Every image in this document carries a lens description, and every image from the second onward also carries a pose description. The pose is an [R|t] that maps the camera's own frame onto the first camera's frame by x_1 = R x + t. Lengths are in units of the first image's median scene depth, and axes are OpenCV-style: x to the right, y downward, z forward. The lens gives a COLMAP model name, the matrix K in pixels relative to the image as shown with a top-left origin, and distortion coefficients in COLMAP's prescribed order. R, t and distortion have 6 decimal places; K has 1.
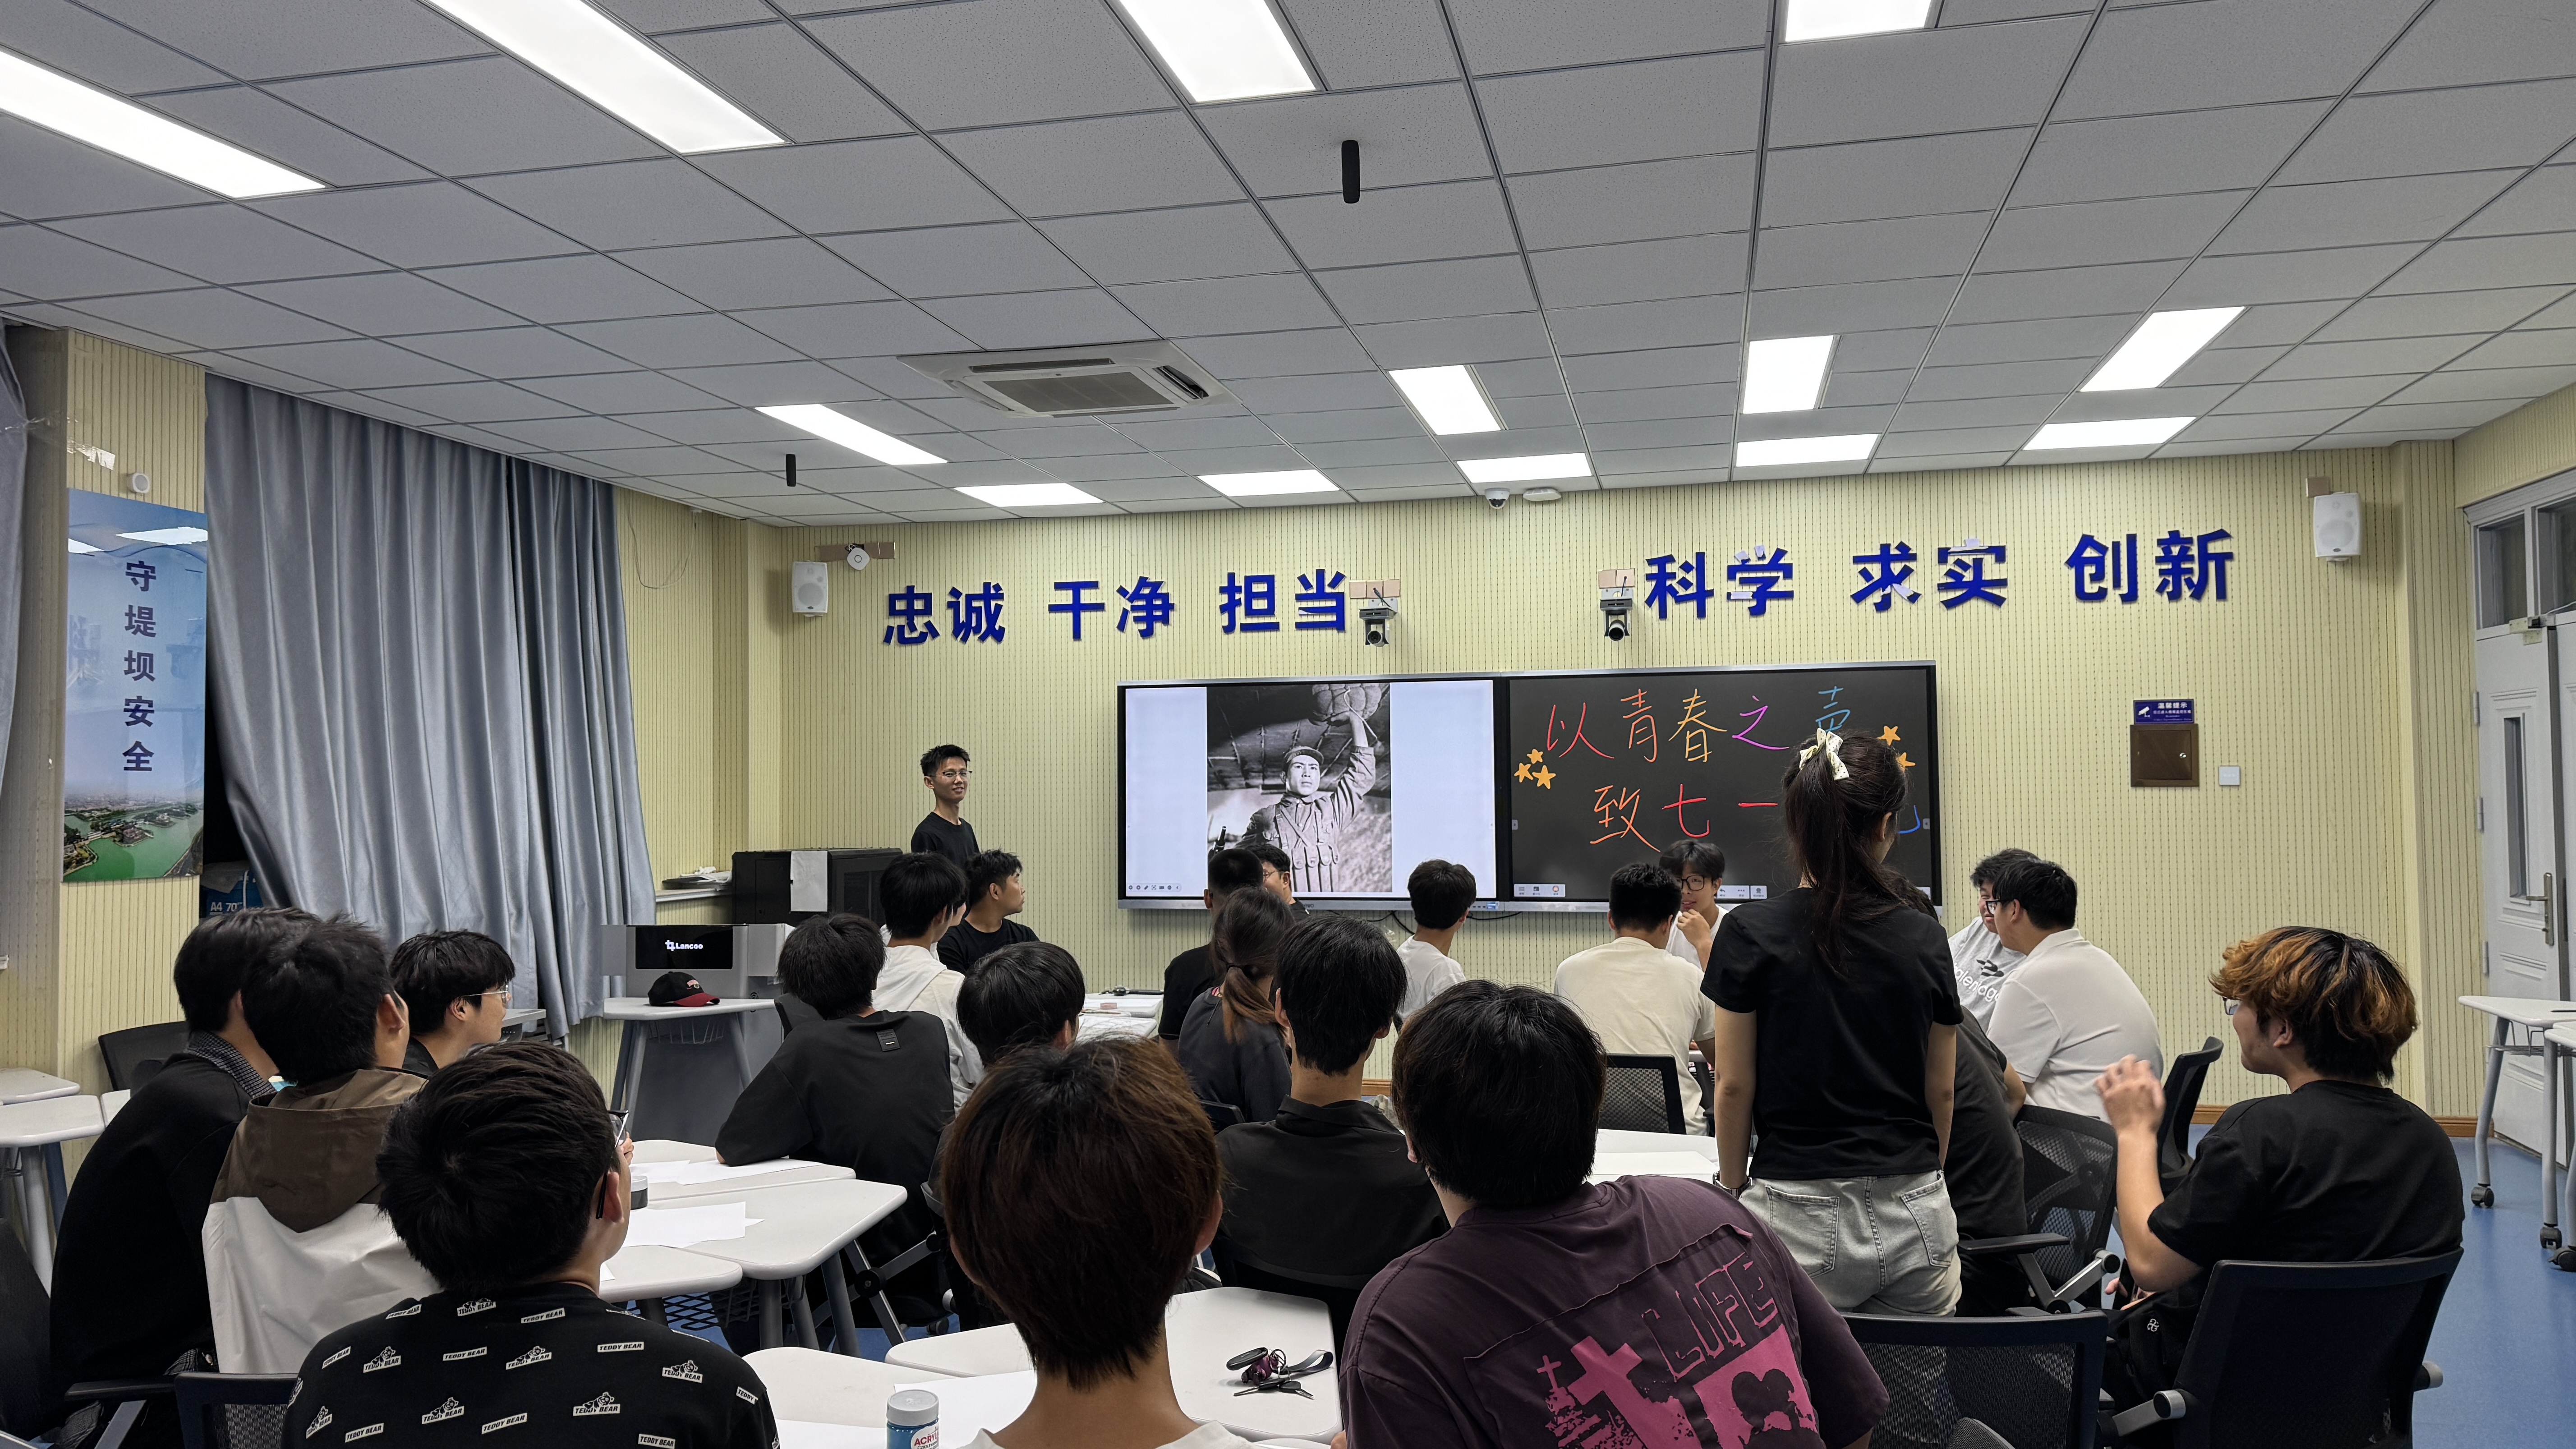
lens RADIAL K [[1777.5, 0, 1254.7], [0, 1777.5, 758.5], [0, 0, 1]] dist [0.097545, -0.139216]
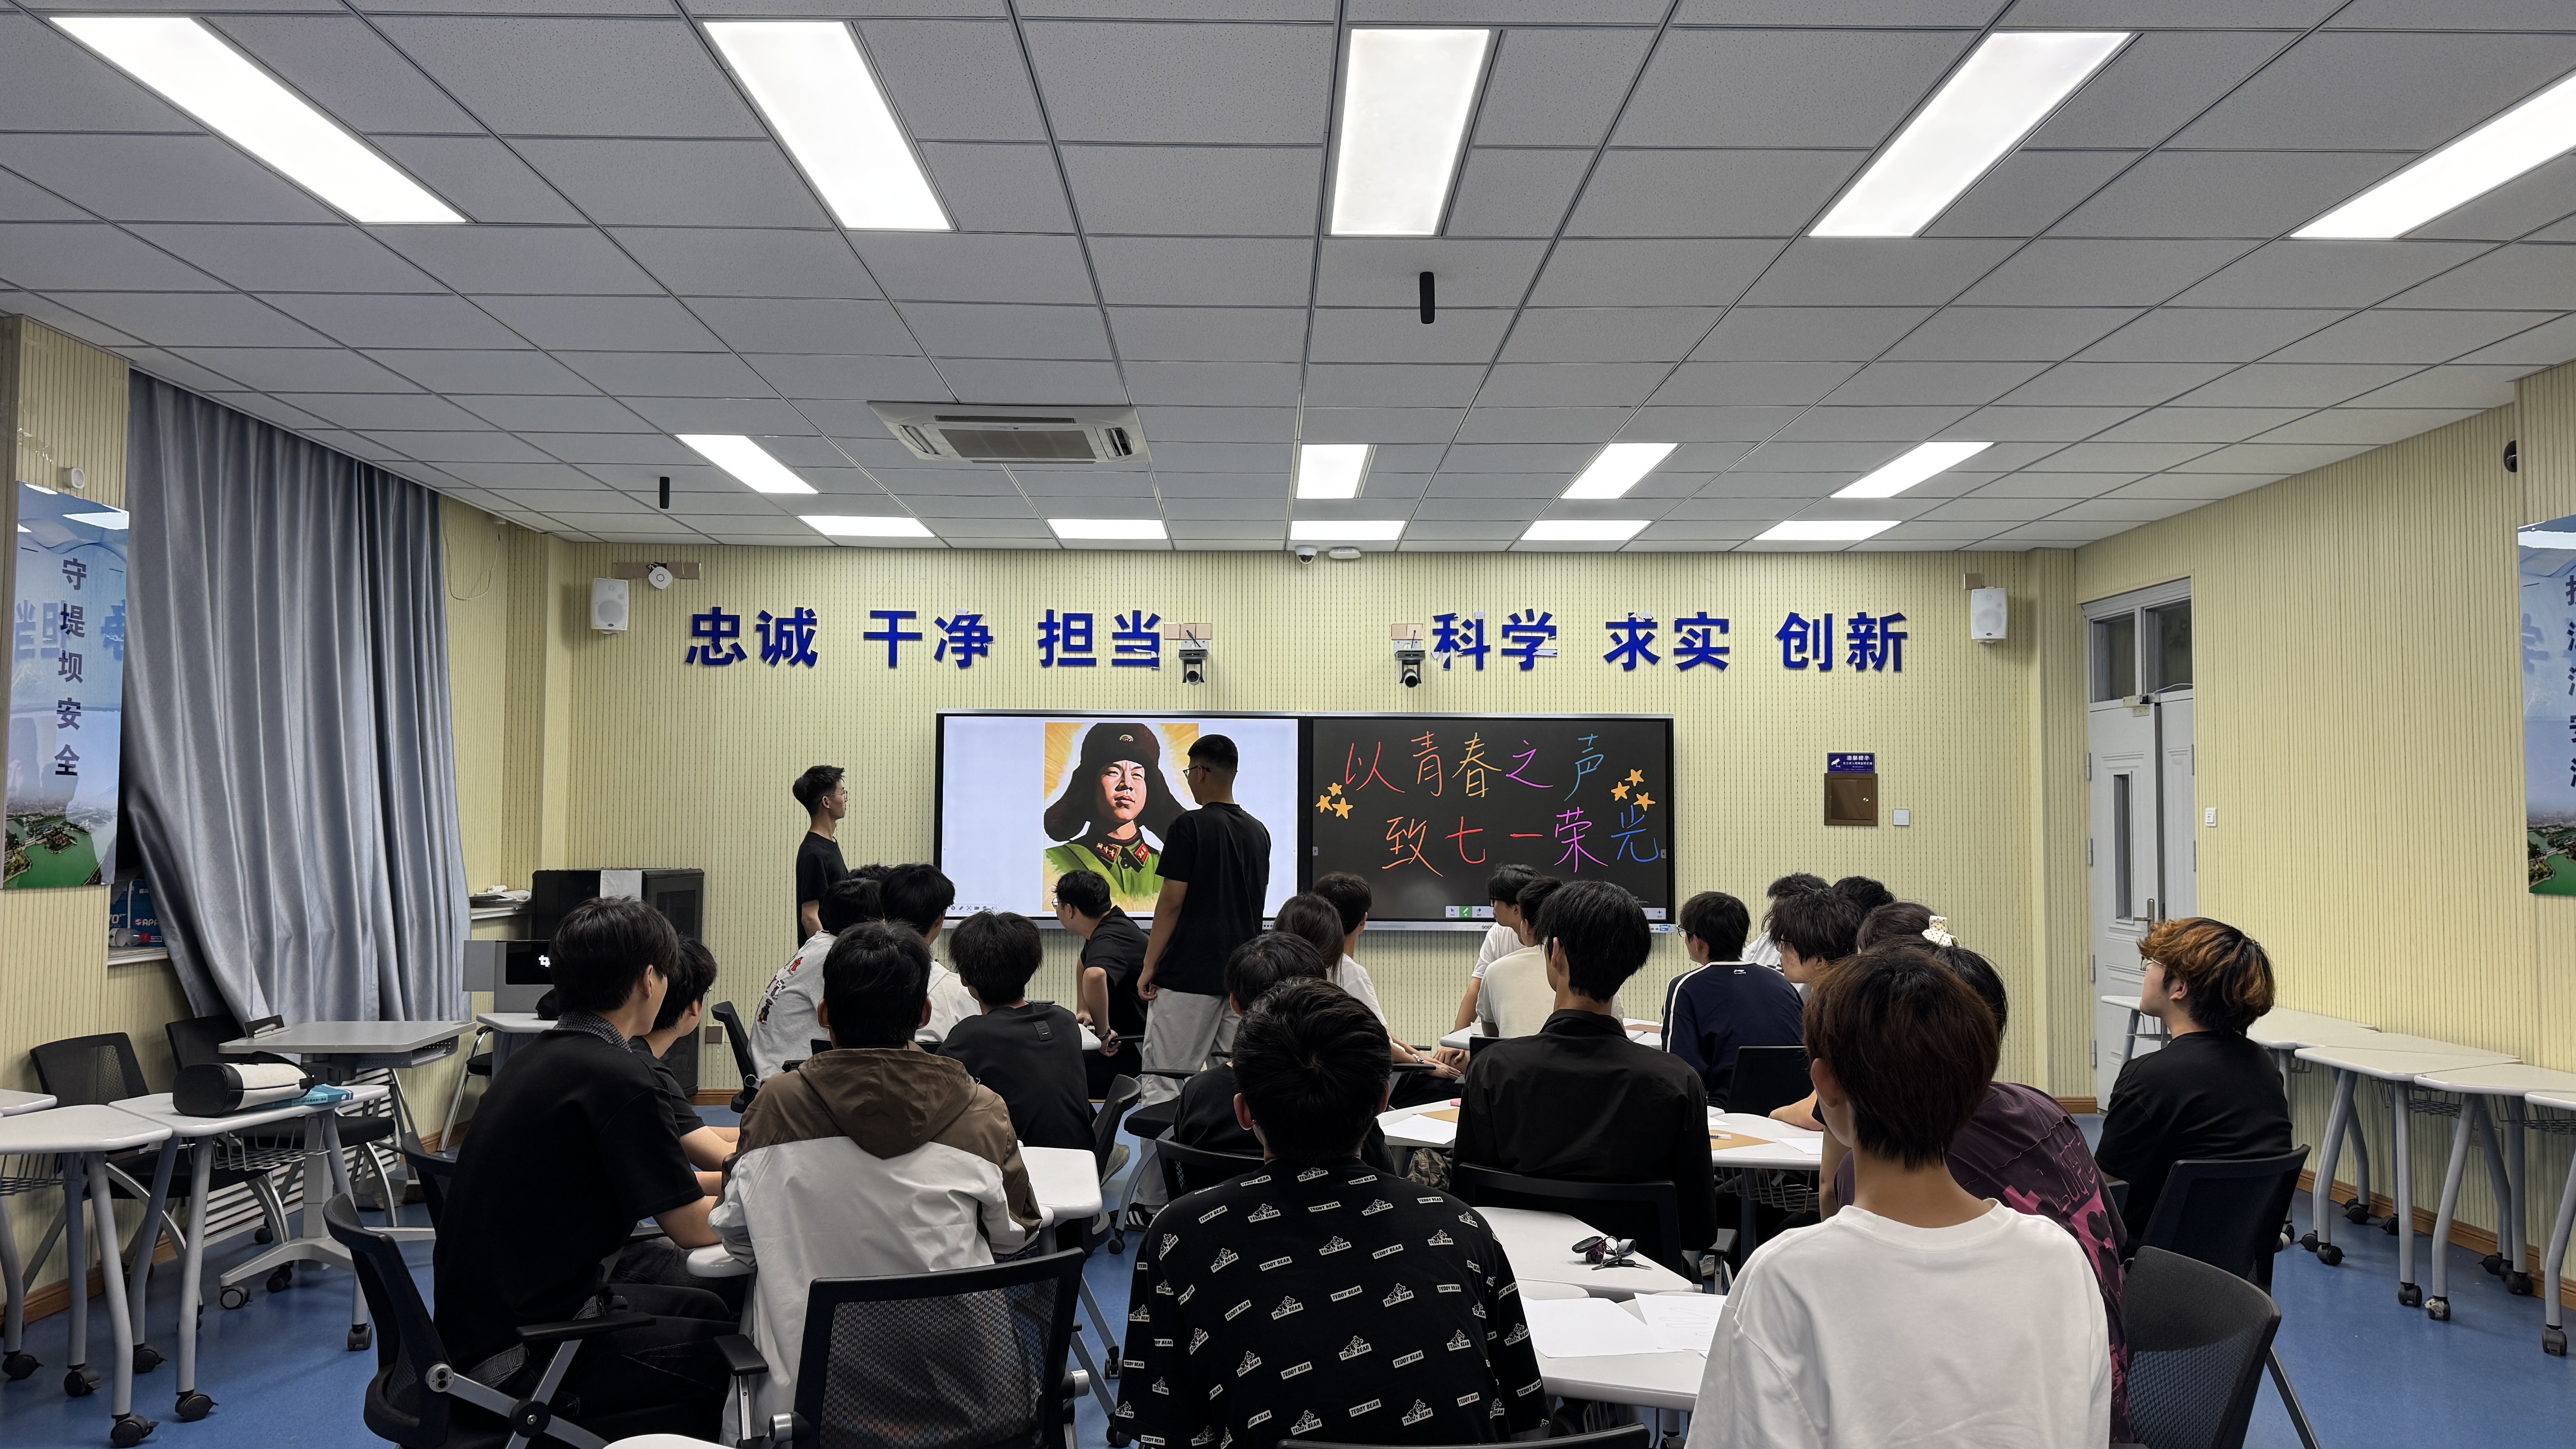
lens RADIAL K [[1777.5, 0, 1254.7], [0, 1777.5, 758.5], [0, 0, 1]] dist [0.097545, -0.139216]
pose [[0.970777, 0.024493, 0.238729, -0.155739], [-0.020204, 0.999588, -0.020396, 0.003251], [-0.239130, 0.014977, 0.970872, -0.058187]]
